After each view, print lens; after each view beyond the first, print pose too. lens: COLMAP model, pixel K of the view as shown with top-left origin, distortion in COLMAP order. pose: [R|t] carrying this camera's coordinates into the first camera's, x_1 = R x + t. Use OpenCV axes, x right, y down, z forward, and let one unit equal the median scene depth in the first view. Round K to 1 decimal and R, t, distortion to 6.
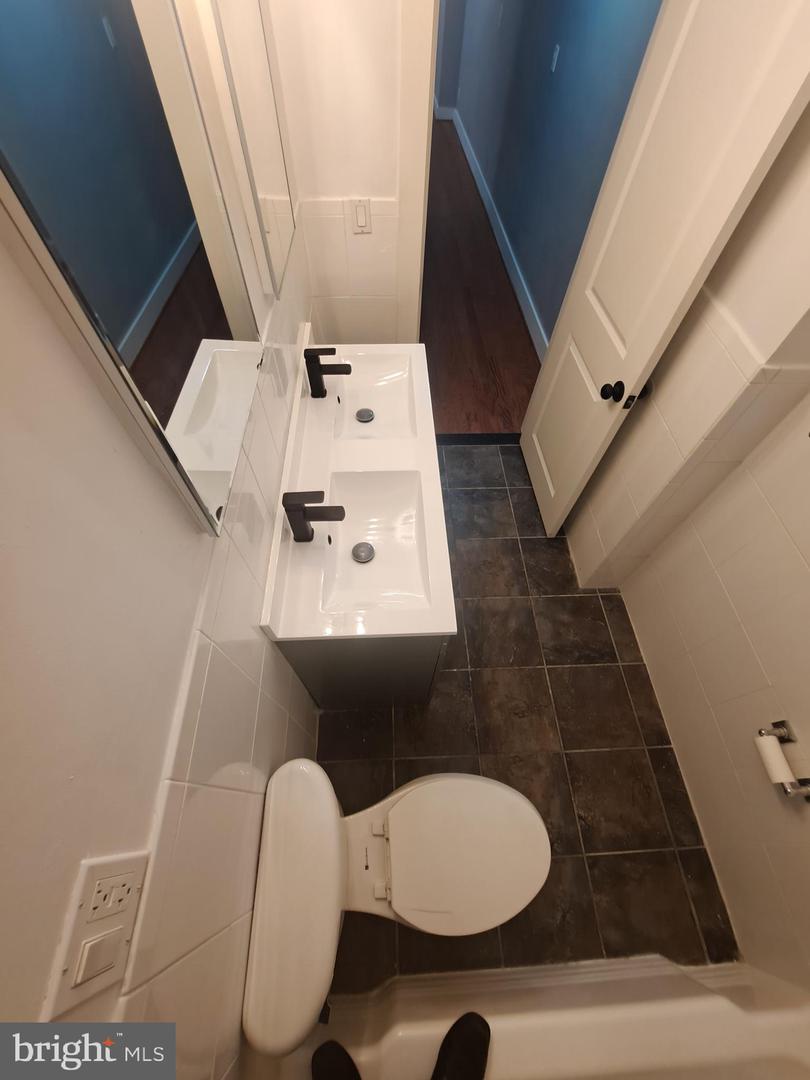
lens RADIAL K [[424.9, 0, 406.6], [0, 424.9, 530.4], [0, 0, 1]] dist [-0.017007, -0.000982]
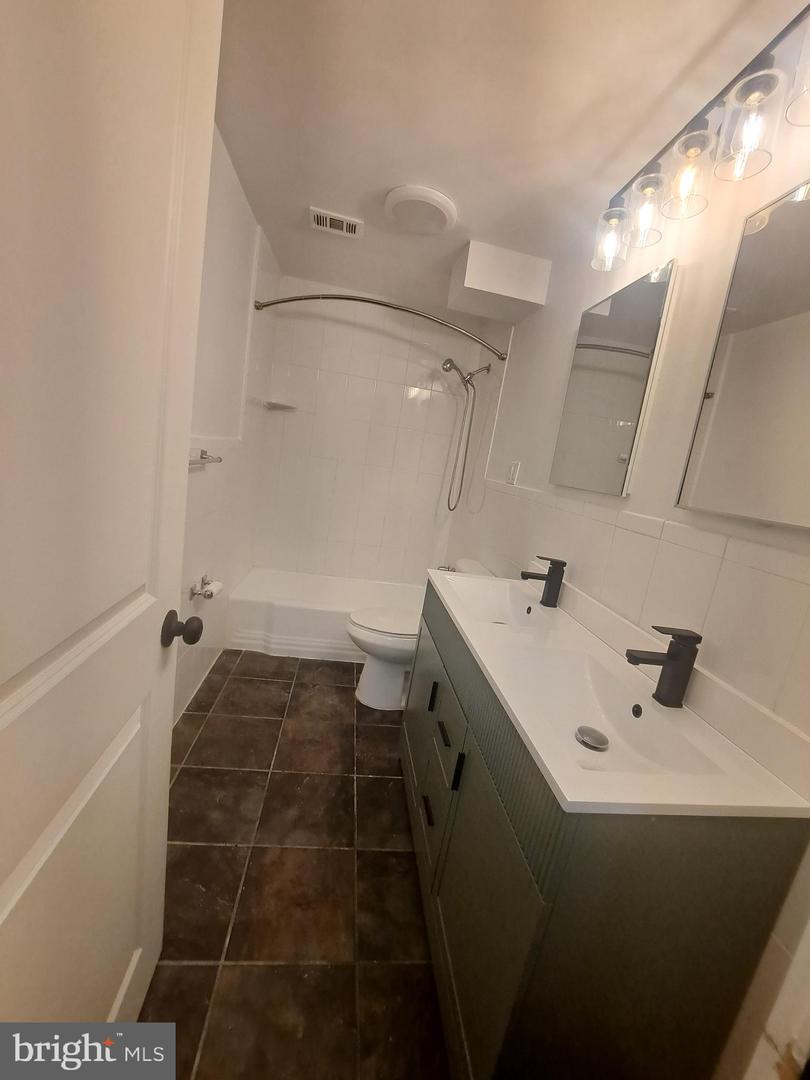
lens RADIAL K [[424.9, 0, 410.4], [0, 424.9, 538.1], [0, 0, 1]] dist [-0.017007, -0.000982]
pose [[-0.979018, -0.162191, -0.123362, 0.229707], [-0.174926, 0.358388, 0.917038, -0.745182], [-0.104524, 0.919376, -0.379239, 0.862690]]
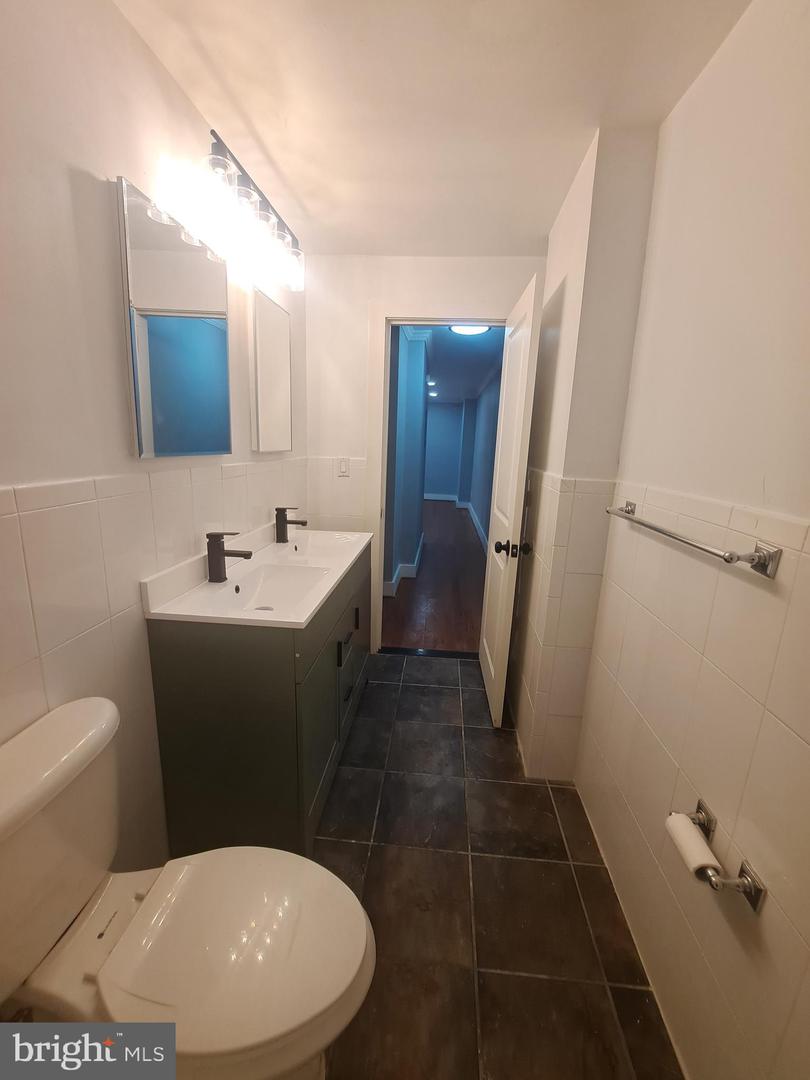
lens RADIAL K [[424.9, 0, 410.9], [0, 424.9, 538.5], [0, 0, 1]] dist [-0.017007, -0.000982]
pose [[0.992561, 0.036763, -0.116061, 0.292872], [-0.107673, 0.709989, -0.695932, 0.465117], [0.056818, 0.703252, 0.708666, 0.049083]]
